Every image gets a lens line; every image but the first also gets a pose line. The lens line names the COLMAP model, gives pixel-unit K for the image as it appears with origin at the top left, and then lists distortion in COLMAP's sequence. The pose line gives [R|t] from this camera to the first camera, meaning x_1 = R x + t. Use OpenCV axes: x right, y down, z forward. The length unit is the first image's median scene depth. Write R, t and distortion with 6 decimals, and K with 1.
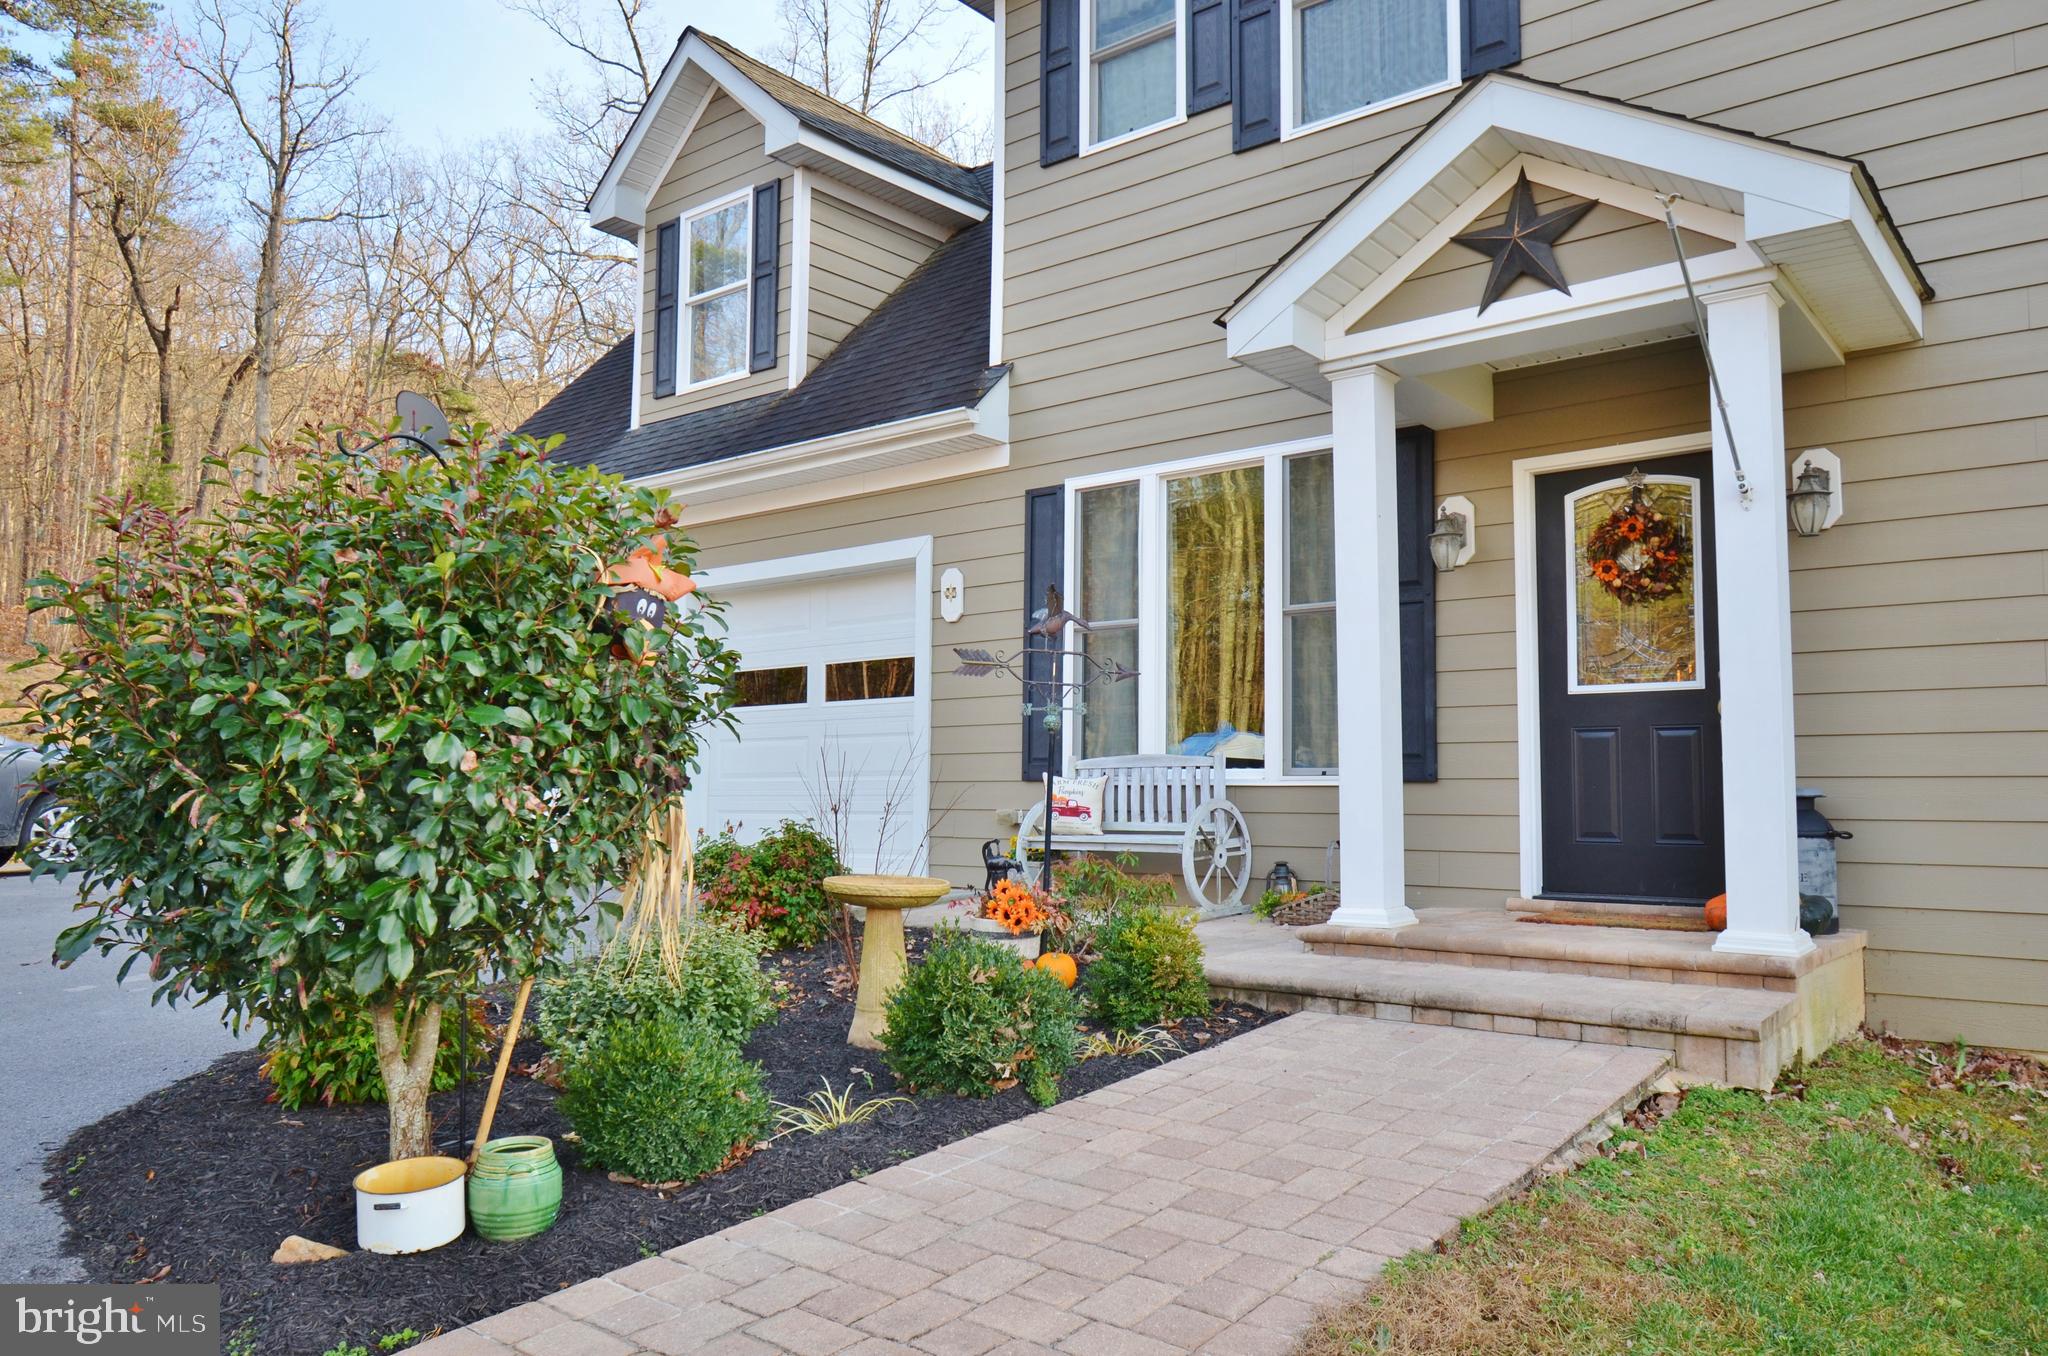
lens RADIAL K [[1424.2, 0, 1023.5], [0, 1424.2, 672.9], [0, 0, 1]] dist [-0.007920, -0.000508]
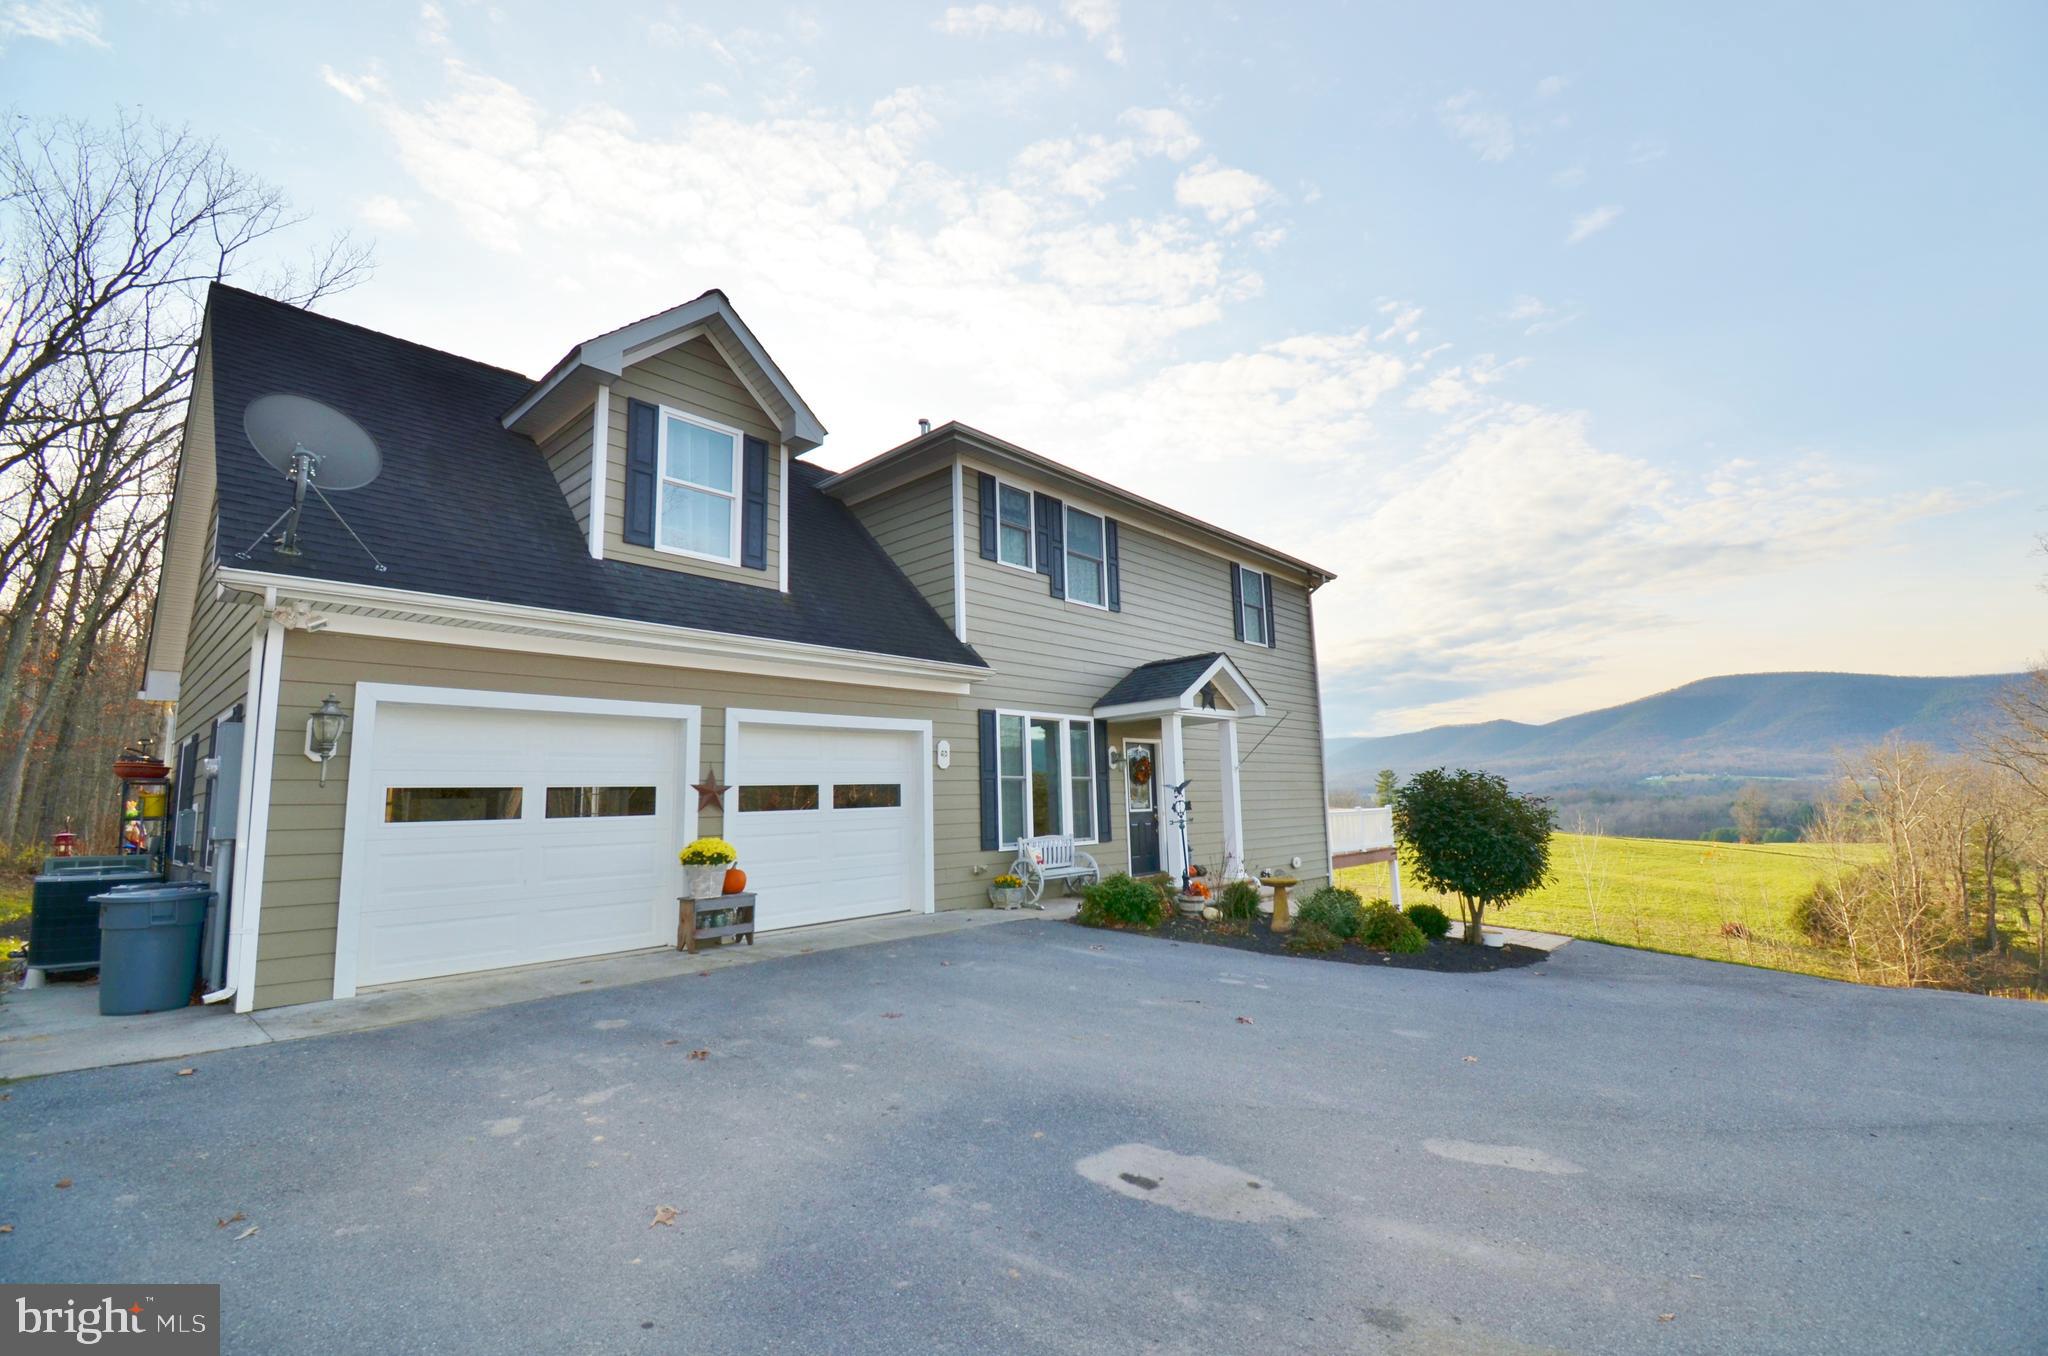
lens RADIAL K [[911.9, 0, 1015.4], [0, 911.9, 682.2], [0, 0, 1]] dist [-0.021190, -0.000687]
pose [[0.058298, 0.138729, 0.988613, -1.234179], [-0.044441, 0.989676, -0.136258, 0.011029], [-0.997310, -0.035991, 0.063862, 0.811107]]
